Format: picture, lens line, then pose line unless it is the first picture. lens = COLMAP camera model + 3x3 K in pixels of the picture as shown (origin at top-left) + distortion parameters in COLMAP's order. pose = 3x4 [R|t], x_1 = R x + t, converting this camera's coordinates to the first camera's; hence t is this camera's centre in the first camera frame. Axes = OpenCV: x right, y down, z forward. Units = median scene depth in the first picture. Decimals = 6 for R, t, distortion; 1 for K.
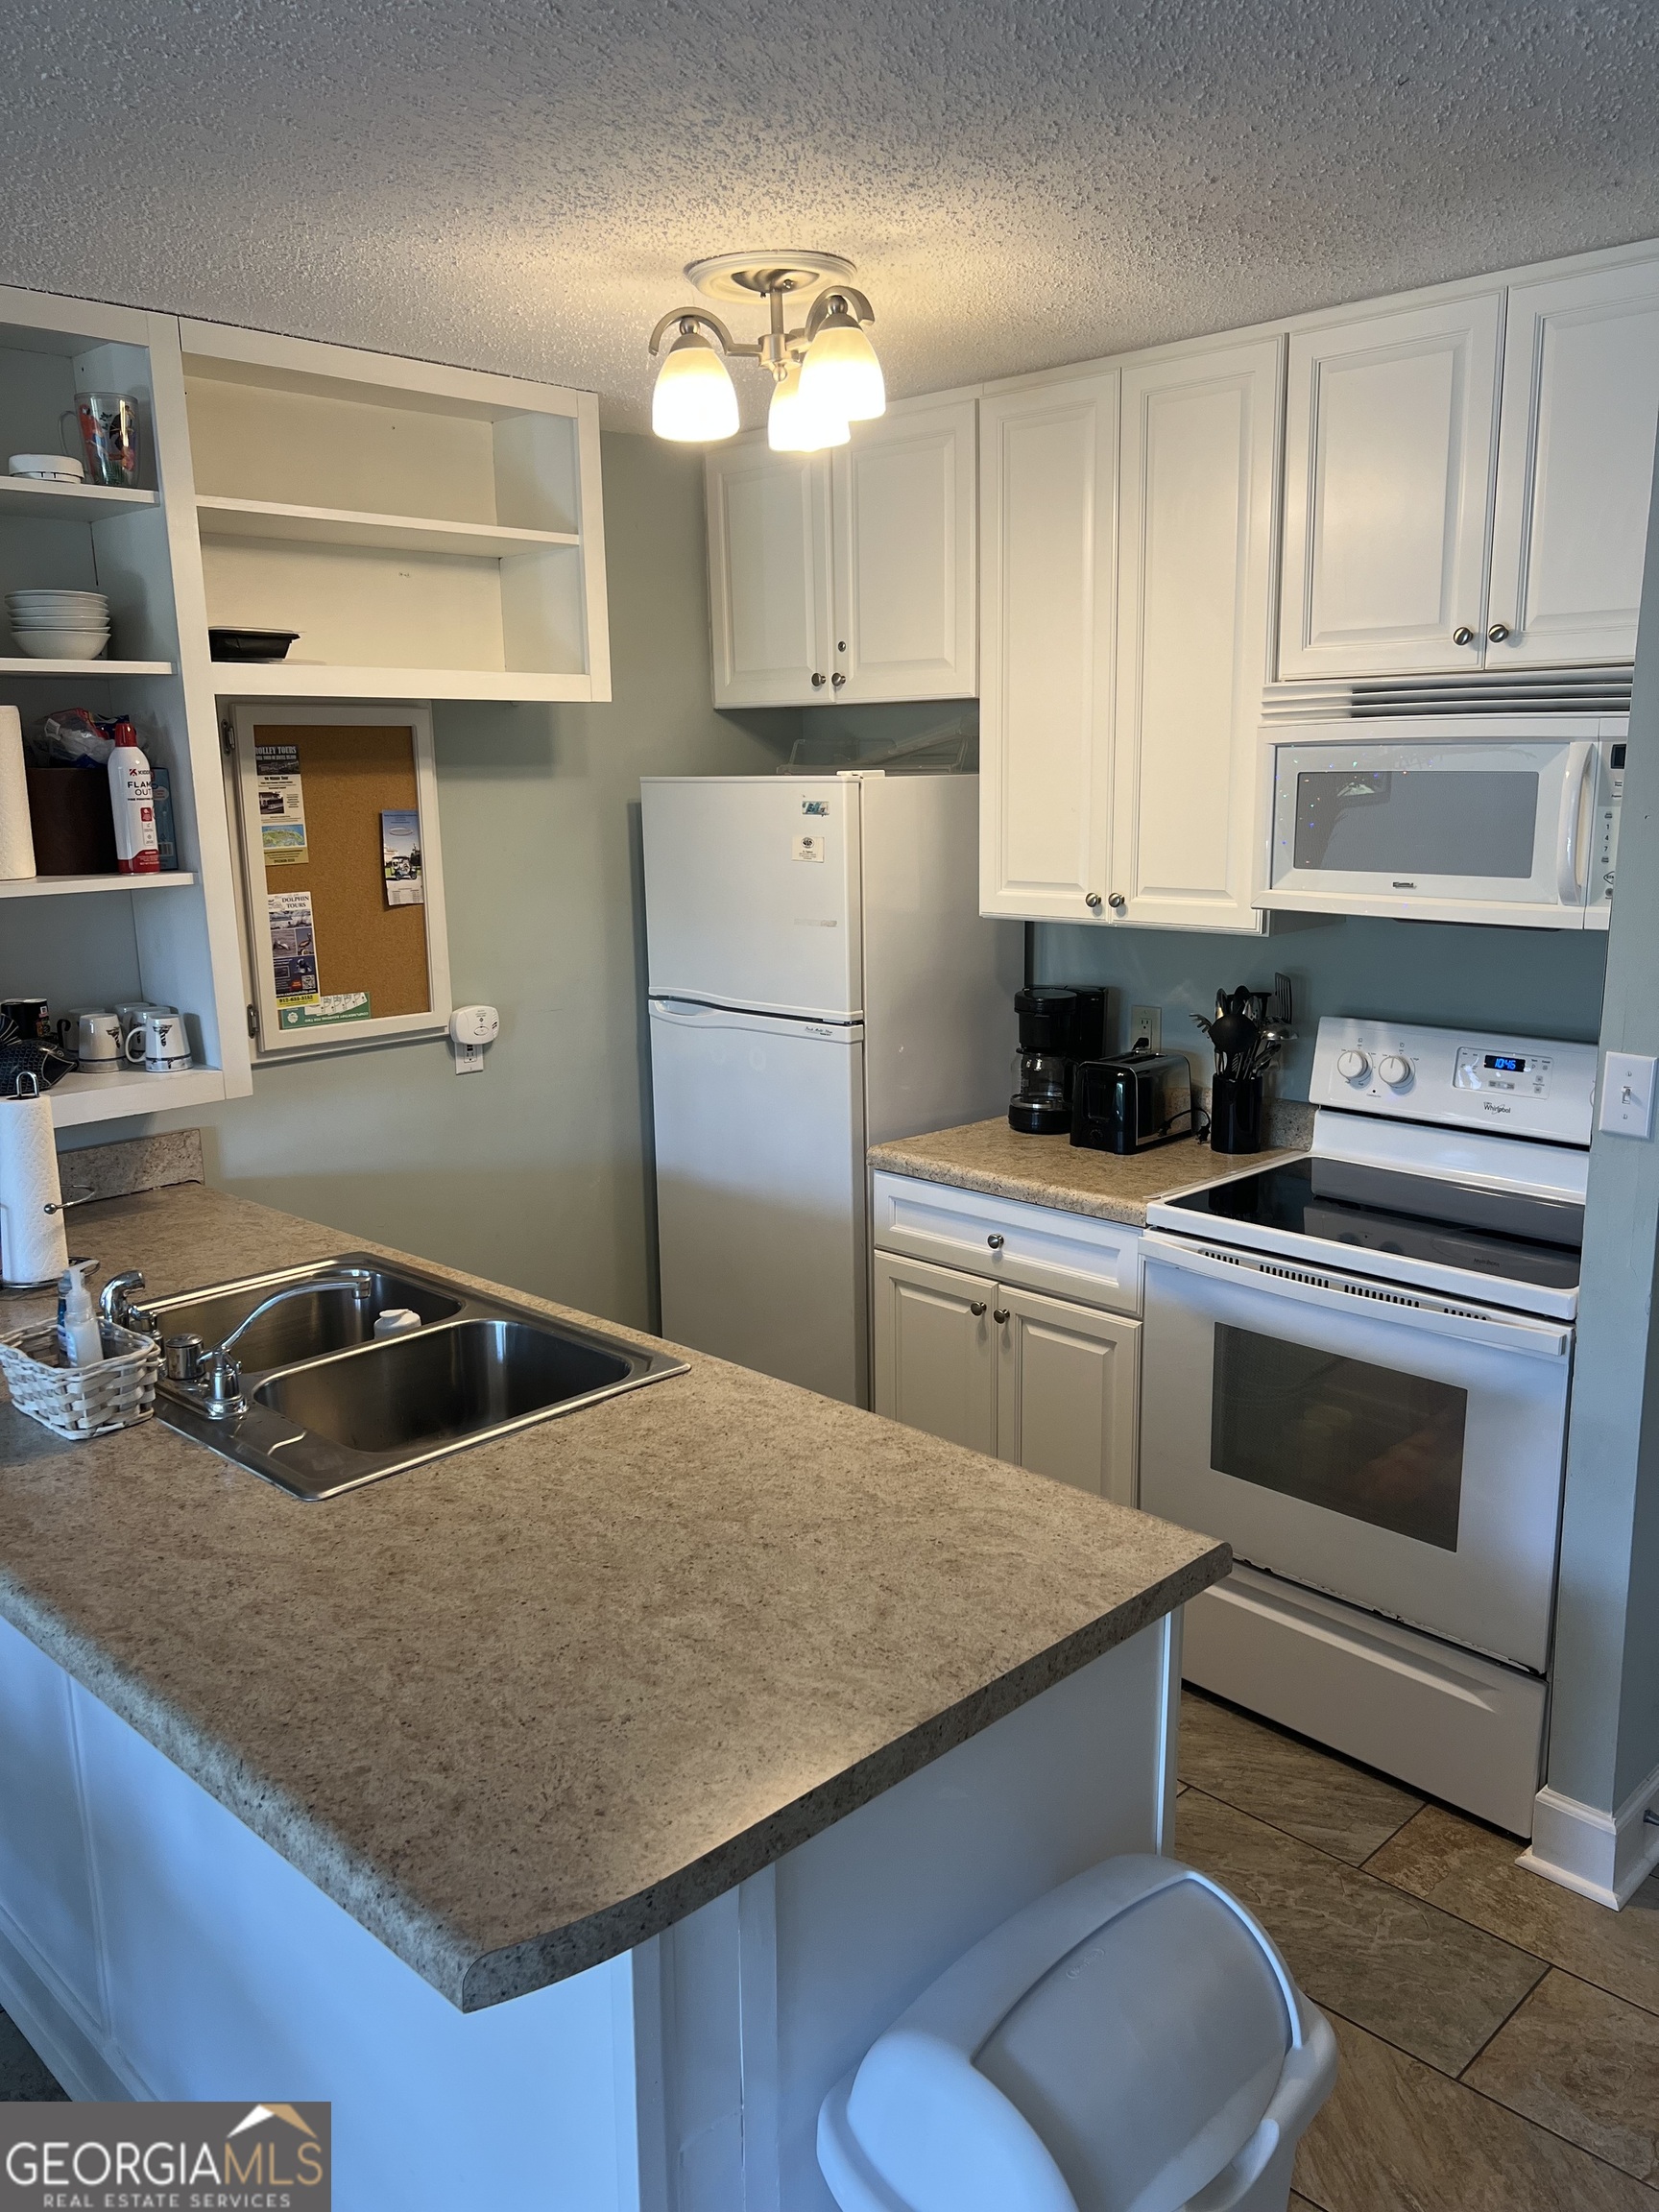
lens RADIAL K [[1665.2, 0, 829.4], [0, 1665.2, 1111.9], [0, 0, 1]] dist [0.059785, -0.077549]
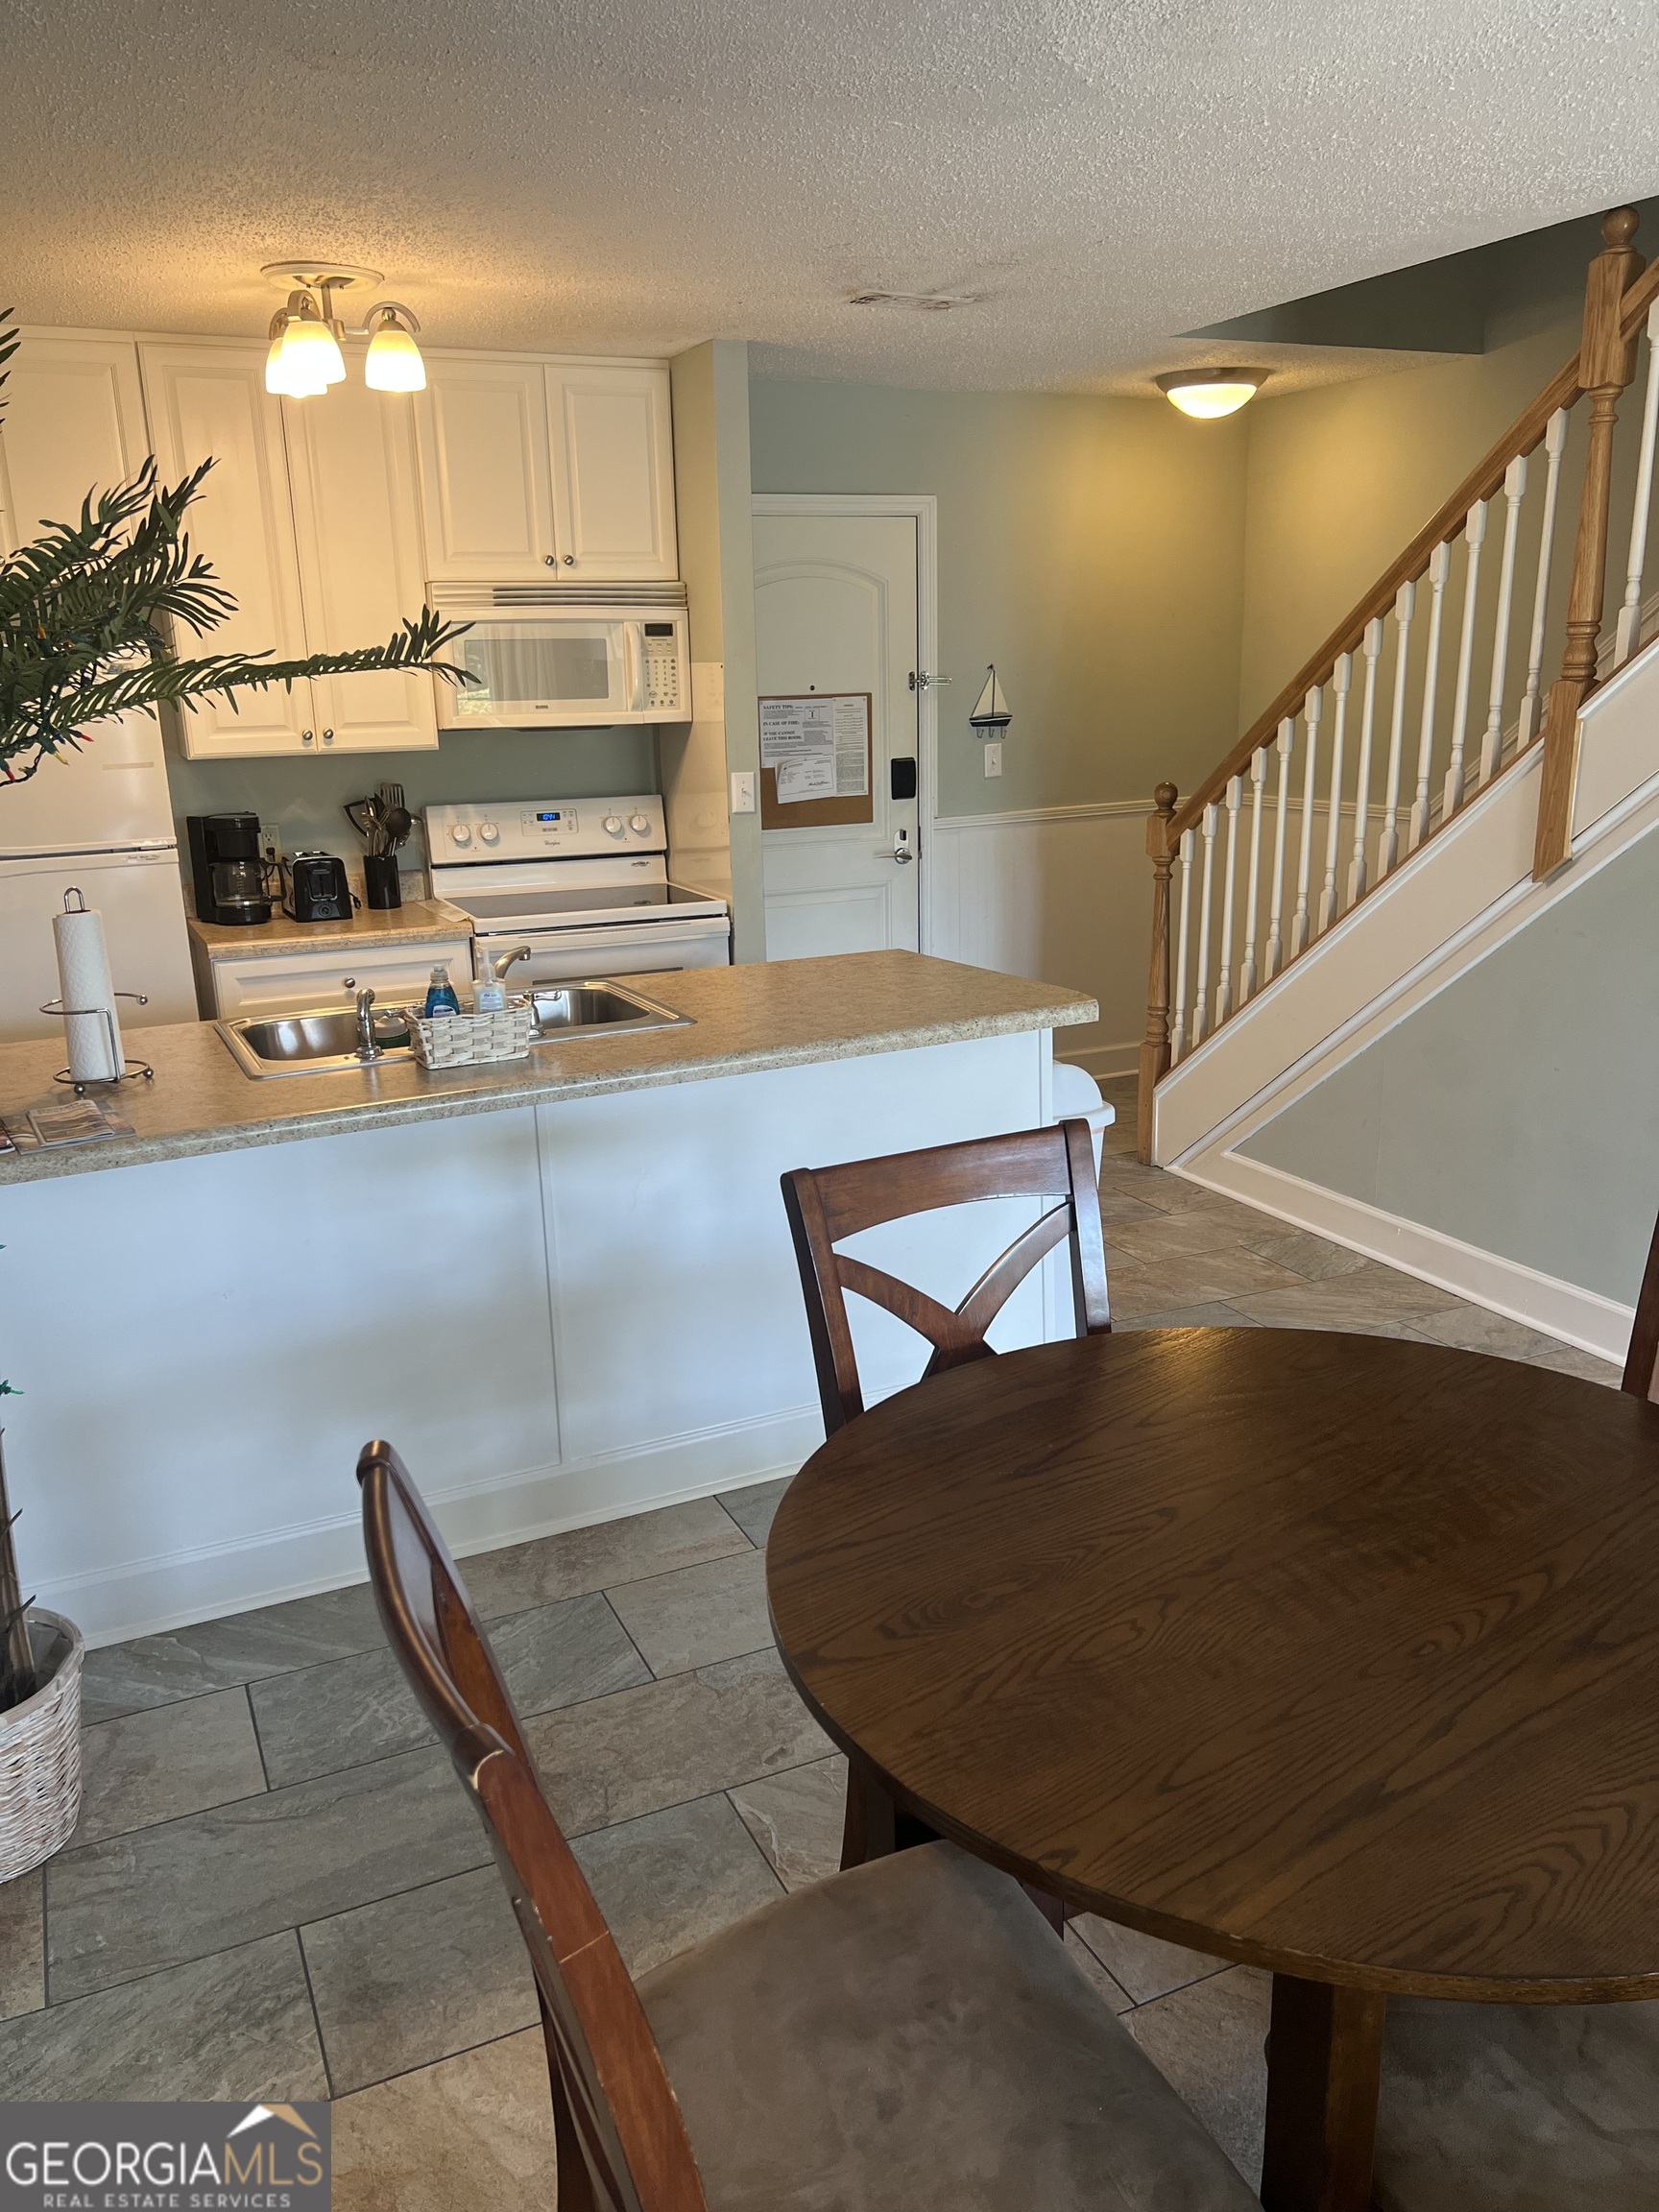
lens RADIAL K [[1665.2, 0, 813.1], [0, 1665.2, 1089.2], [0, 0, 1]] dist [0.059785, -0.077549]
pose [[0.347121, -0.227603, 0.909782, -1.037906], [0.212247, 0.963998, 0.160185, 0.021981], [-0.913487, 0.137495, 0.382932, 0.131951]]
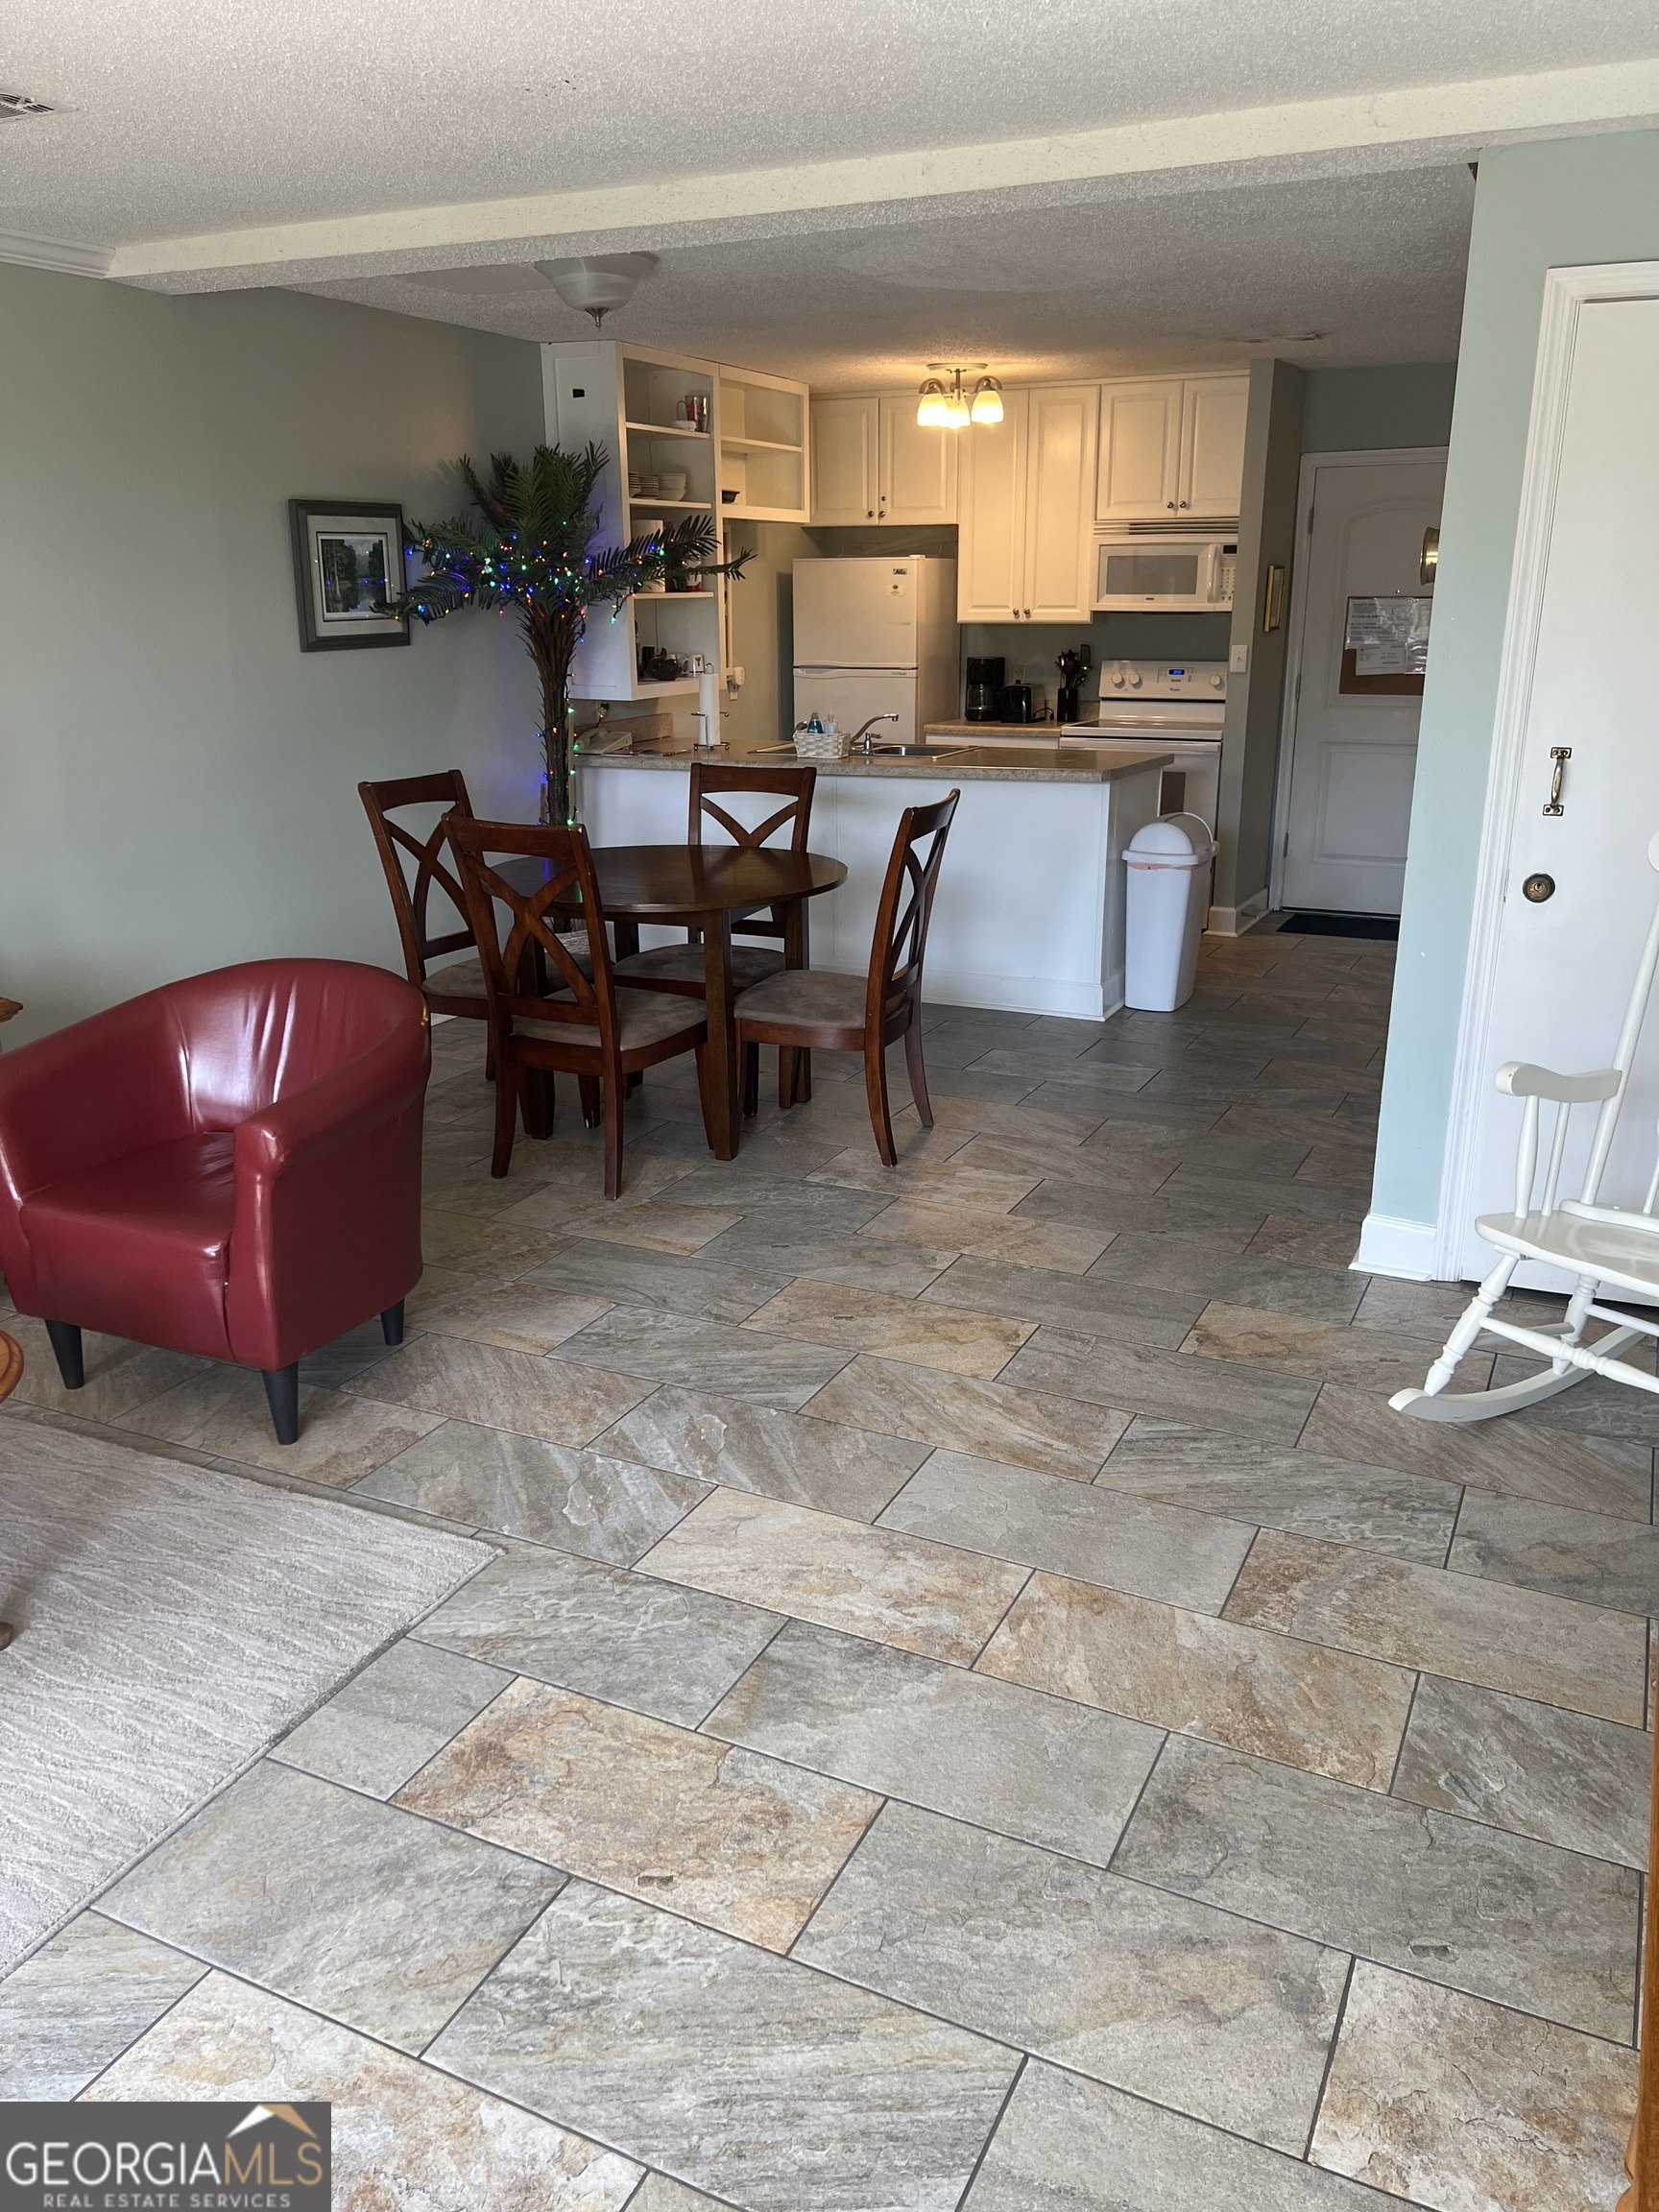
lens RADIAL K [[1665.2, 0, 816.2], [0, 1665.2, 1113.4], [0, 0, 1]] dist [0.059785, -0.077549]
pose [[0.947199, -0.087829, 0.308383, -0.938498], [0.058420, 0.992928, 0.103353, 0.330131], [-0.315279, -0.079880, 0.945631, -1.271731]]
